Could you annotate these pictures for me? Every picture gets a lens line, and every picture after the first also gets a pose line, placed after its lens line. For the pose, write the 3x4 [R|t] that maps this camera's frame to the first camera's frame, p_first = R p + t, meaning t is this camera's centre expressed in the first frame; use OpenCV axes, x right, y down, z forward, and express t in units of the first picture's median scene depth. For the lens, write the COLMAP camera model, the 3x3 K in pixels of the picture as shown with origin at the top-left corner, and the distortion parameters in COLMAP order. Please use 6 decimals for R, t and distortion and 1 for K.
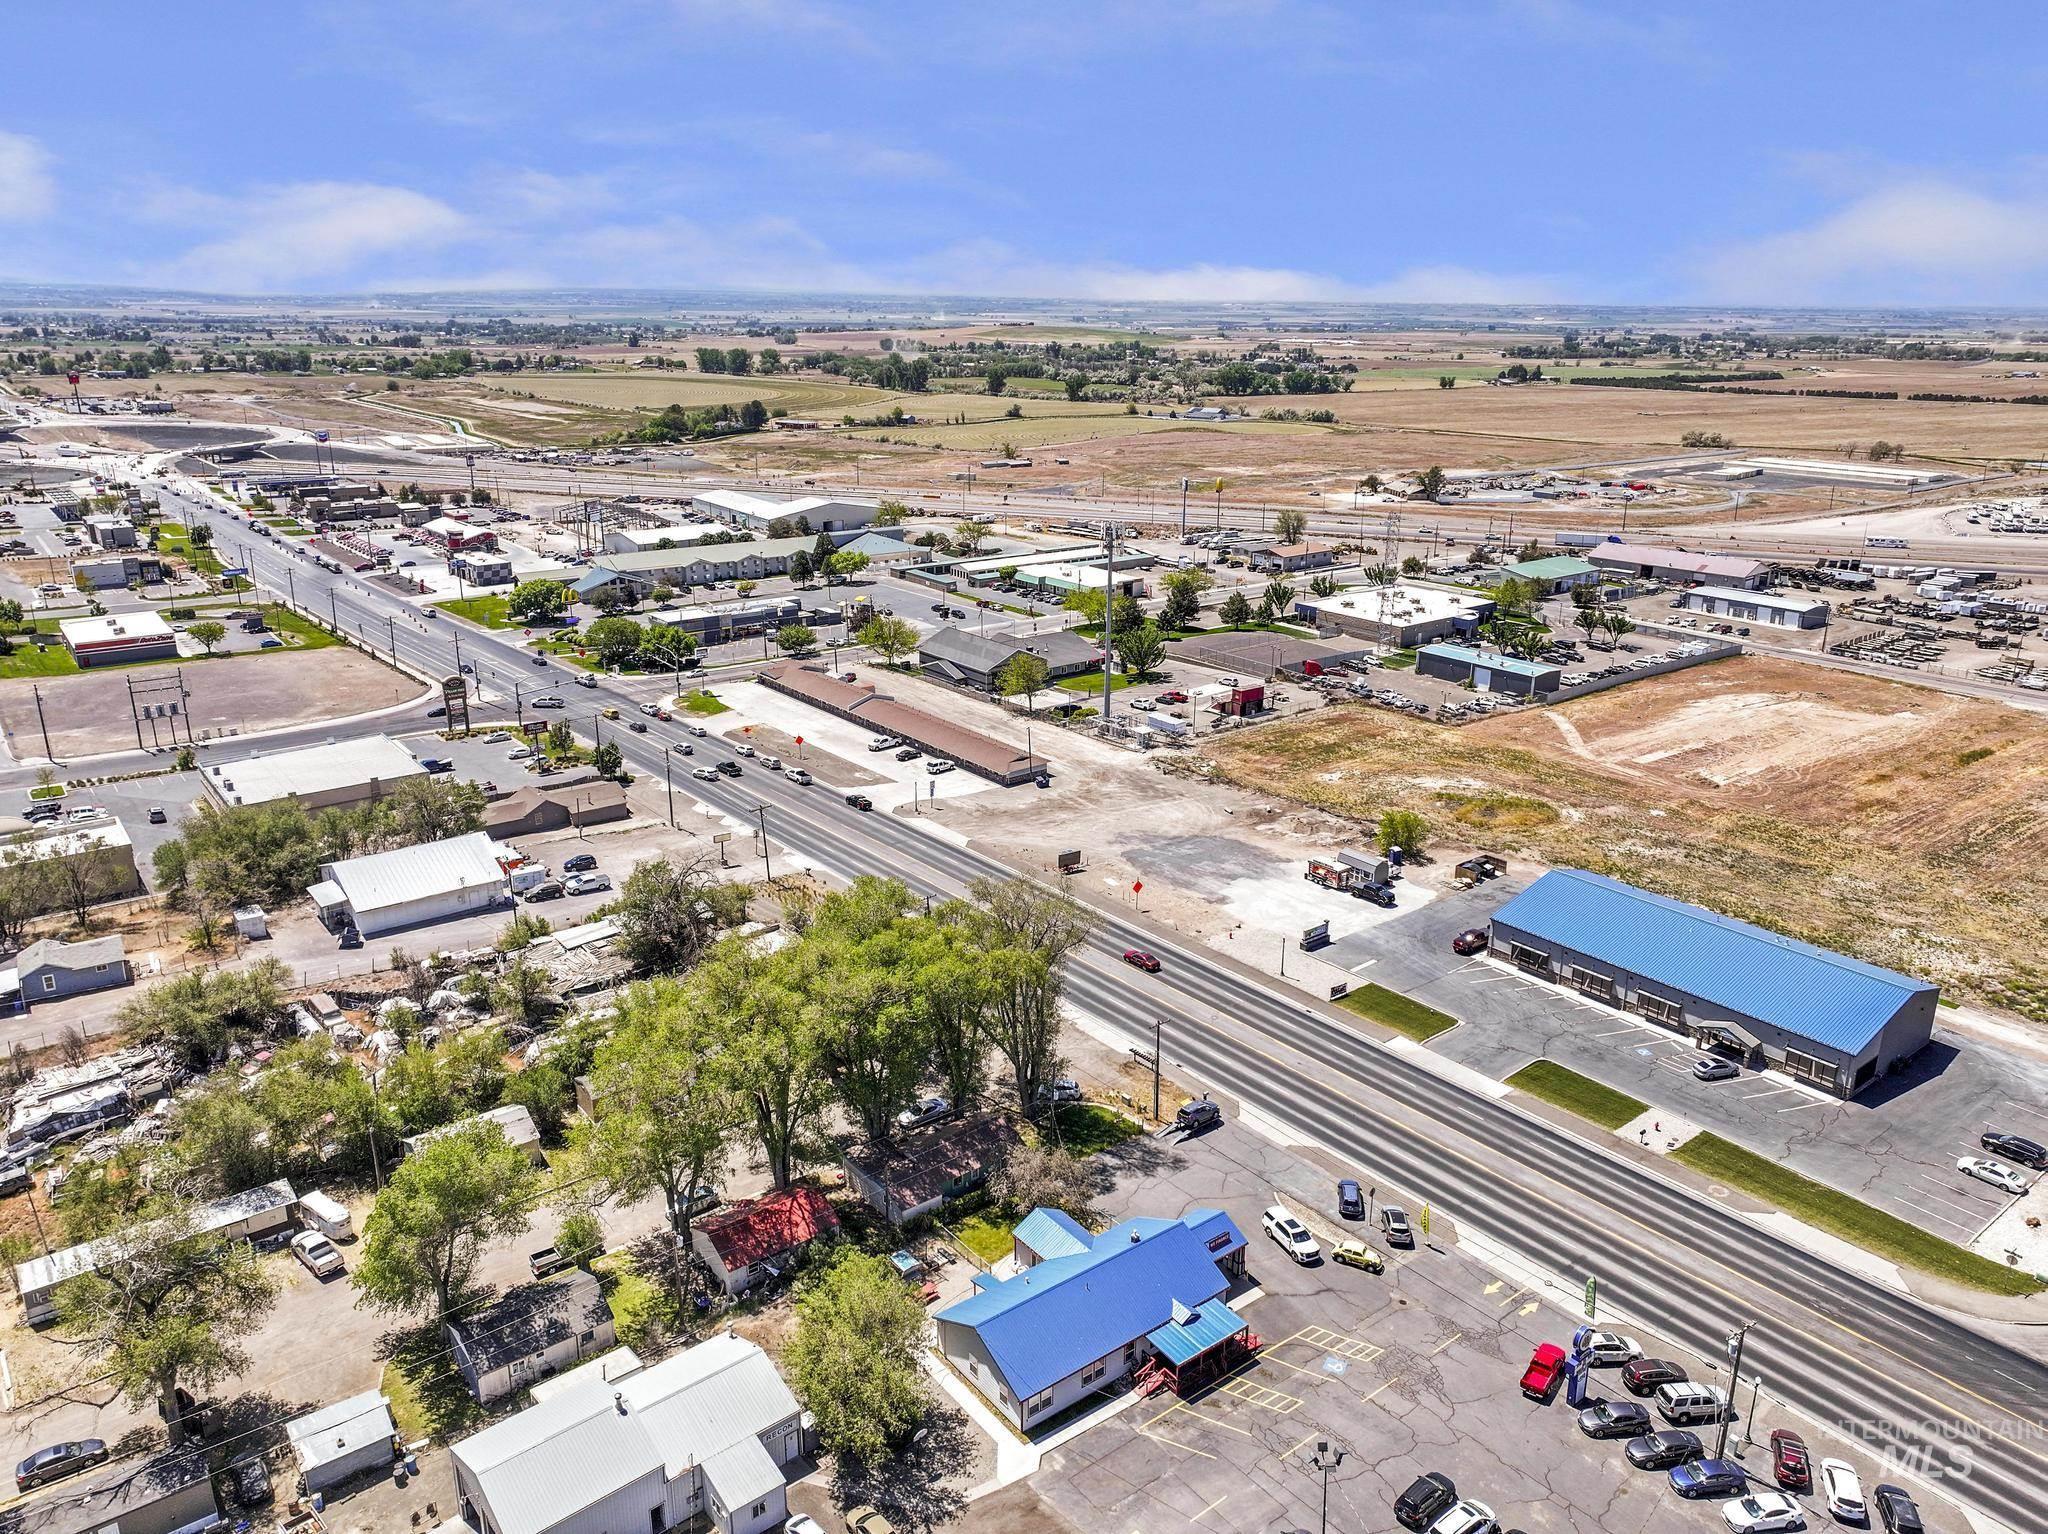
lens RADIAL K [[1436.3, 0, 1041.3], [0, 1436.3, 768.7], [0, 0, 1]] dist [0.004959, 0.004996]
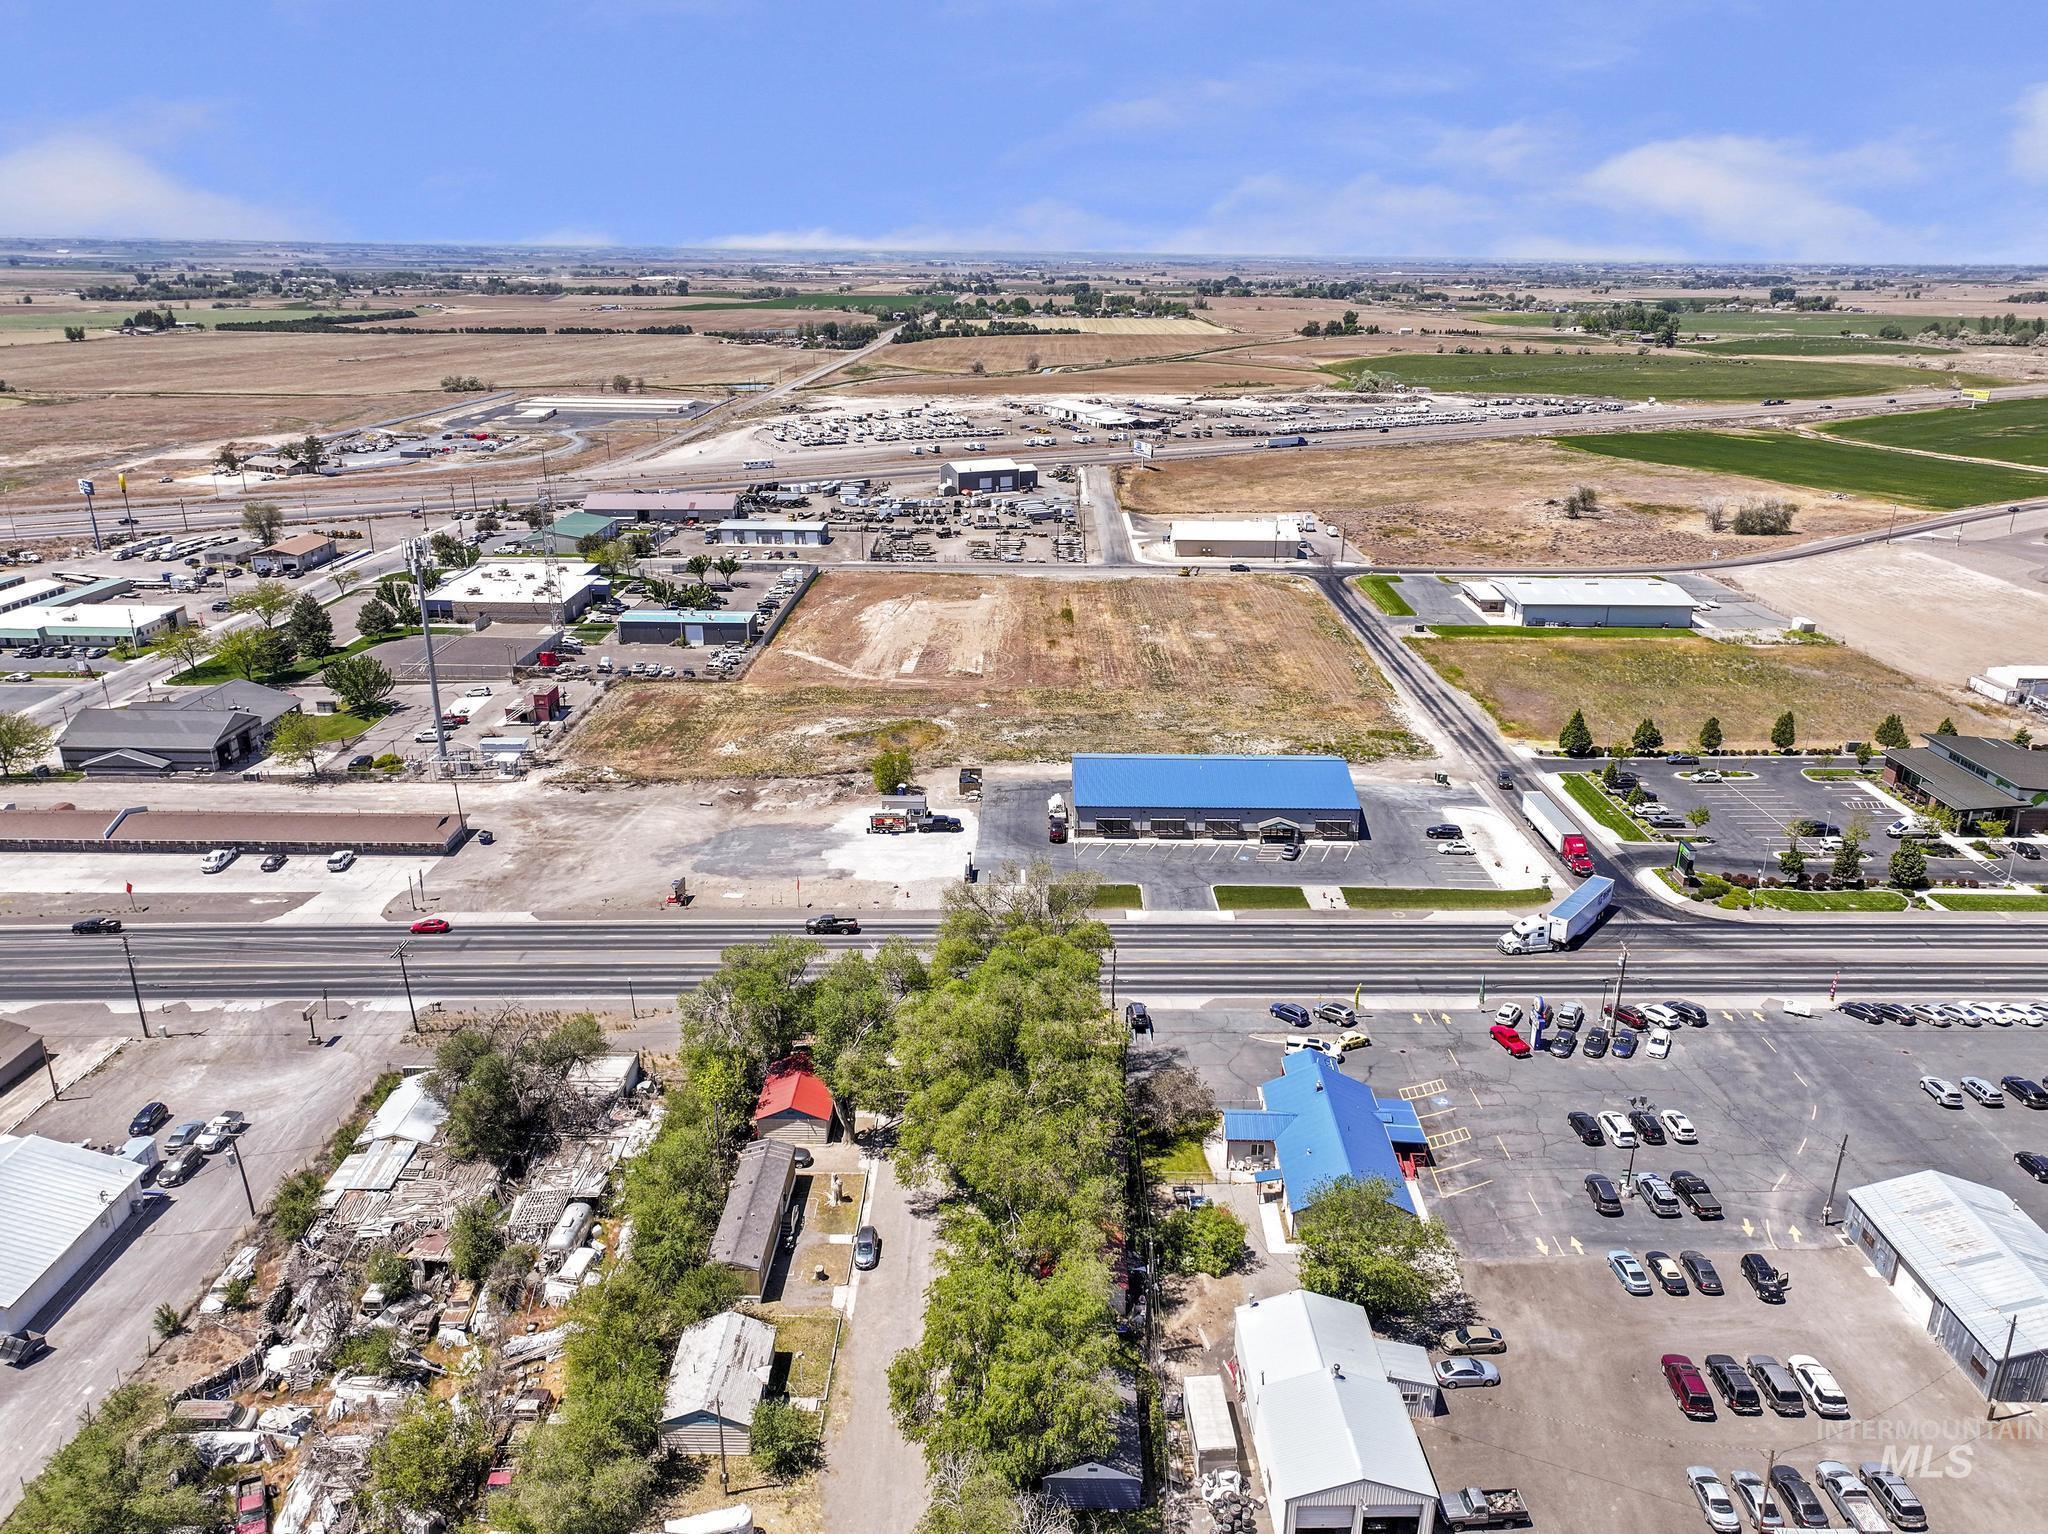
lens RADIAL K [[1414.3, 0, 1038.4], [0, 1414.3, 769.6], [0, 0, 1]] dist [0.011615, 0.007576]
pose [[0.627236, -0.269808, 0.730602, -0.386933], [0.236165, 0.959799, 0.151697, -0.078001], [-0.742160, 0.077392, 0.665740, 0.143994]]
